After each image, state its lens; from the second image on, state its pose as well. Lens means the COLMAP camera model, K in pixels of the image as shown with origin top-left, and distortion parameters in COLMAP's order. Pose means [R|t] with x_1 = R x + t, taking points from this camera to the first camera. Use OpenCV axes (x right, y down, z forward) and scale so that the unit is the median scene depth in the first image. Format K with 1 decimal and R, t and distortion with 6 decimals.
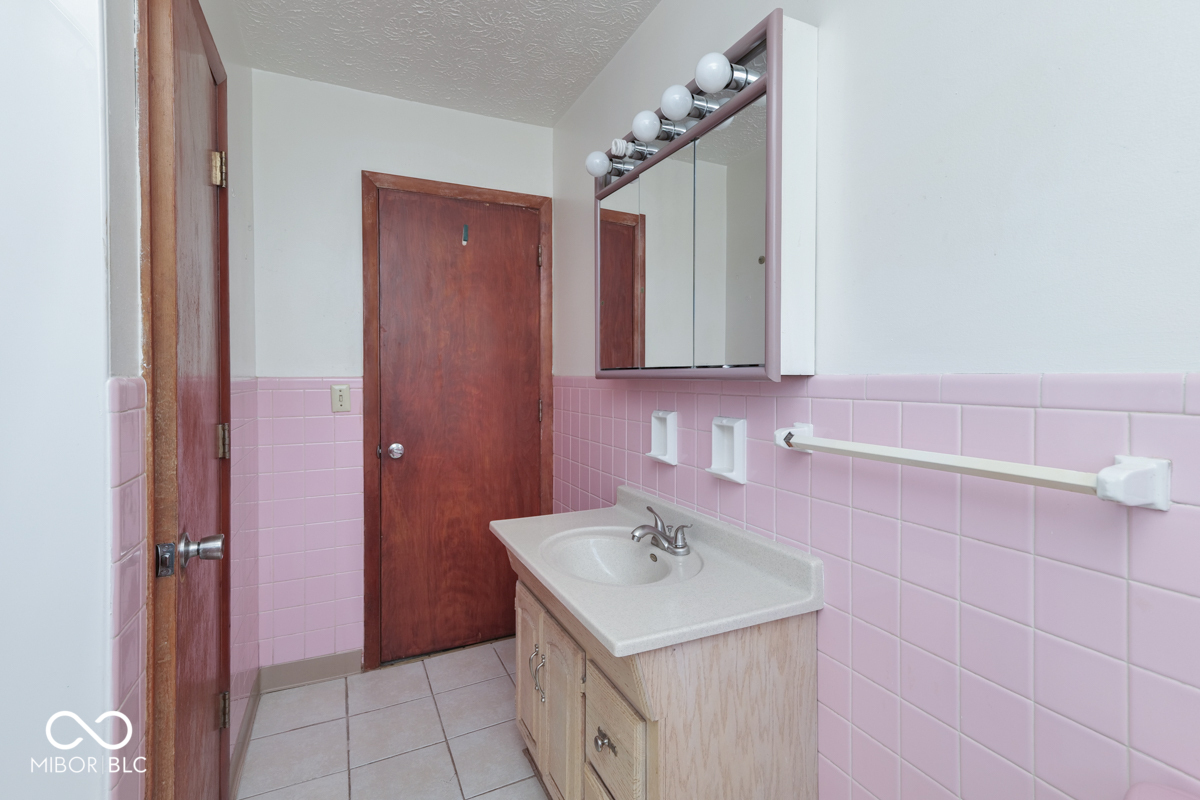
lens RADIAL K [[523.8, 0, 586.9], [0, 523.8, 381.8], [0, 0, 1]] dist [-0.003482, -0.001894]
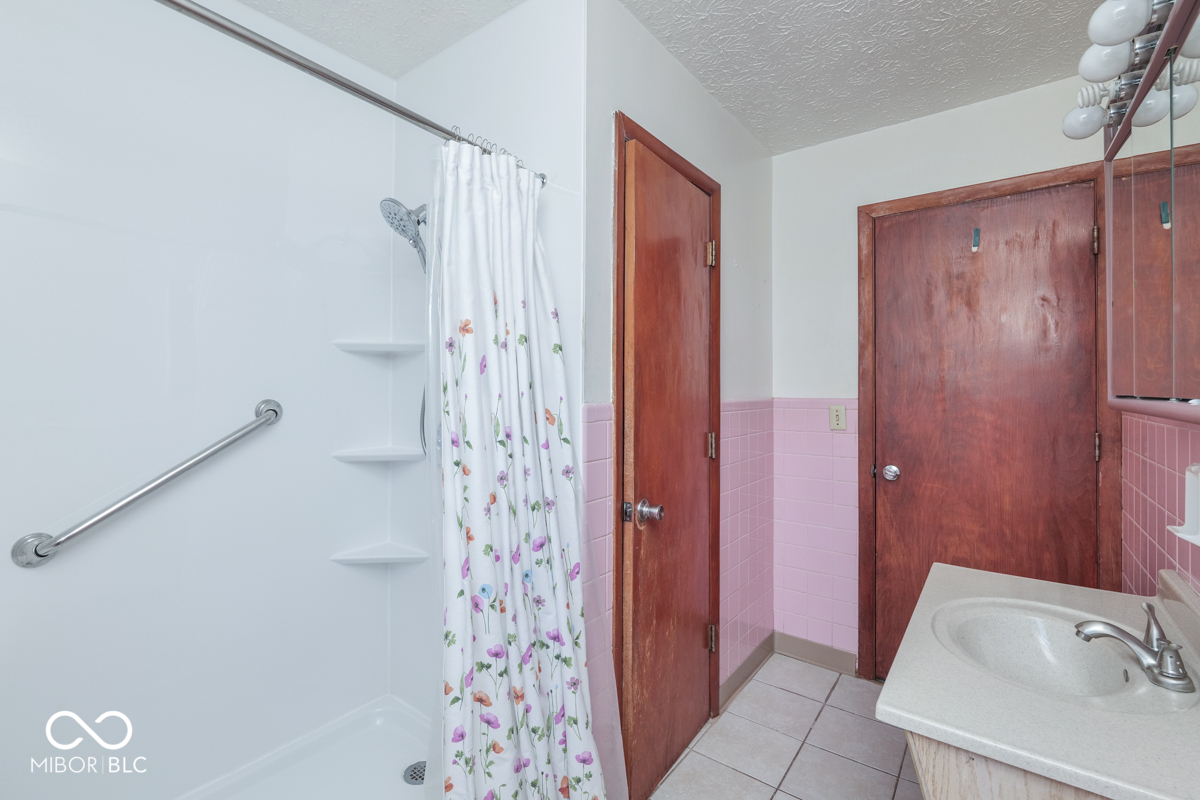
lens RADIAL K [[523.8, 0, 631.2], [0, 523.8, 387.5], [0, 0, 1]] dist [-0.003482, -0.001894]
pose [[0.499861, -0.000472, -0.866106, 0.255911], [-0.013068, 0.999882, -0.008087, -0.017341], [0.866007, 0.015361, 0.499795, 0.062333]]
